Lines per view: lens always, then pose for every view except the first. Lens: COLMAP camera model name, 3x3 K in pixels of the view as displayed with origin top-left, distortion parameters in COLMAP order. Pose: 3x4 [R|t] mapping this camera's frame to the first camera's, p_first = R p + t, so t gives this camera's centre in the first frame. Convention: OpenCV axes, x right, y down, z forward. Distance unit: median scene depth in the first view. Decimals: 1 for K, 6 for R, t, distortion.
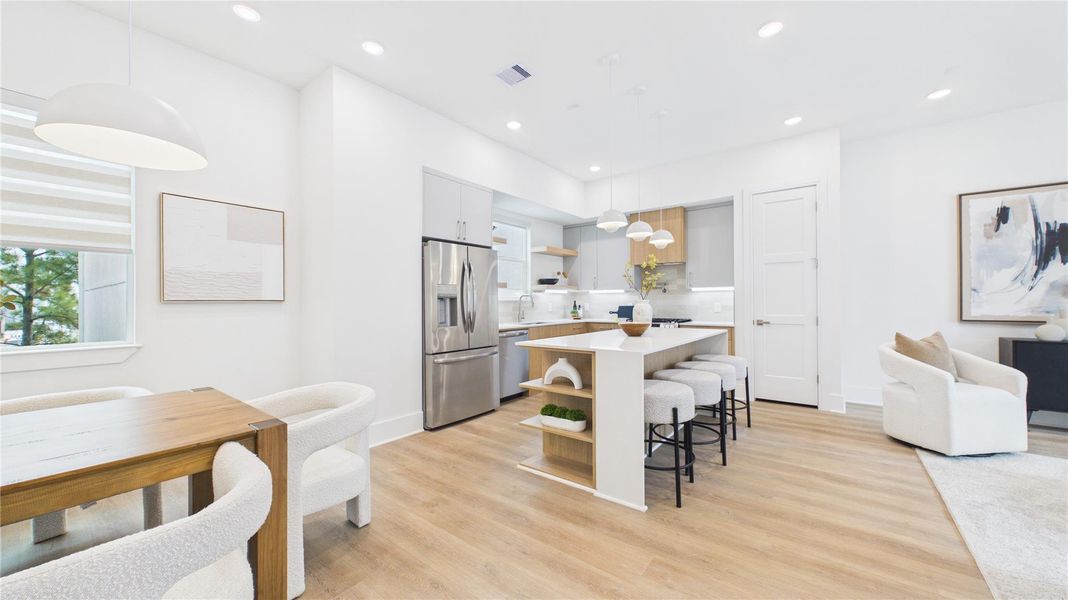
lens RADIAL K [[391.1, 0, 531.9], [0, 391.1, 296.9], [0, 0, 1]] dist [0.001649, -0.000343]
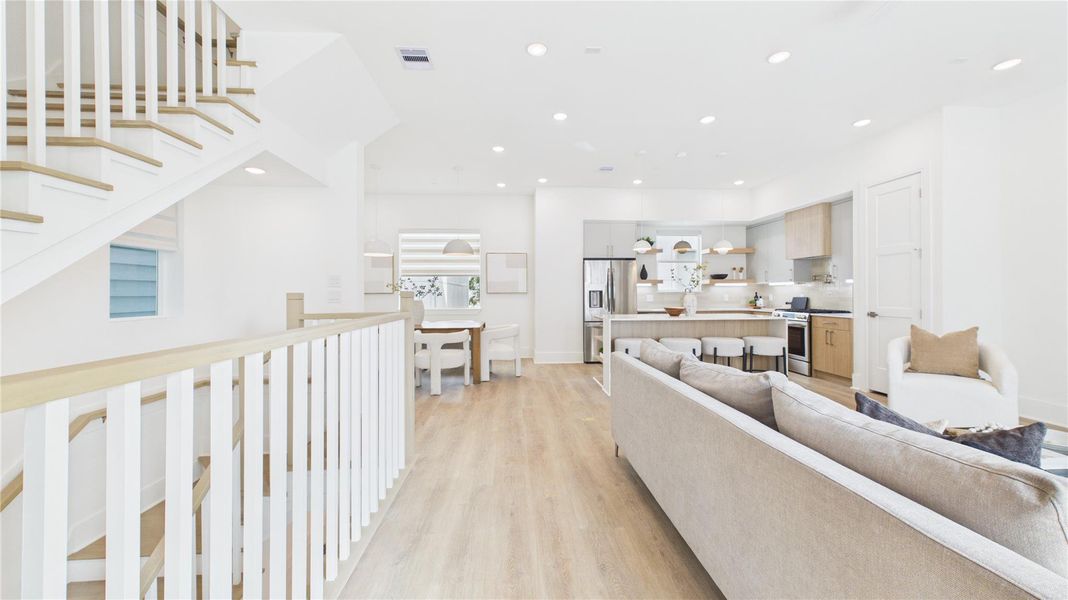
lens RADIAL K [[391.1, 0, 531.8], [0, 391.1, 293.3], [0, 0, 1]] dist [0.001649, -0.000343]
pose [[0.663506, 0.001116, -0.748170, 0.928711], [0.010556, 0.999885, 0.010854, -0.010468], [0.748096, -0.015100, 0.663418, -0.408144]]
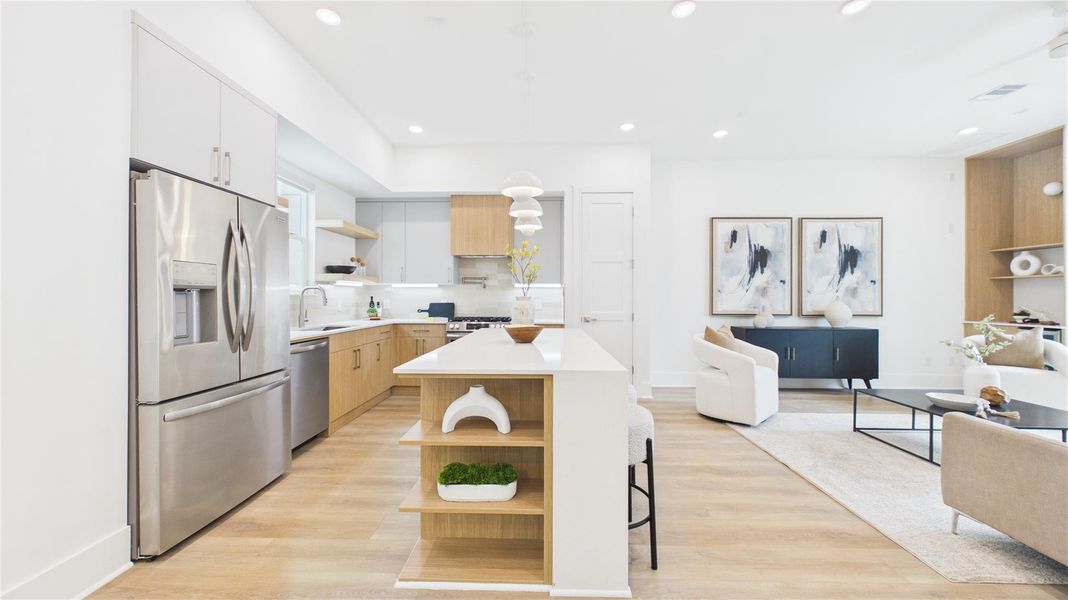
lens RADIAL K [[391.1, 0, 533.8], [0, 391.1, 296.7], [0, 0, 1]] dist [0.001649, -0.000343]
pose [[0.805024, 0.008937, 0.593175, -0.164350], [-0.015026, 0.999873, 0.005327, 0.003451], [-0.593052, -0.013201, 0.805056, 0.320420]]
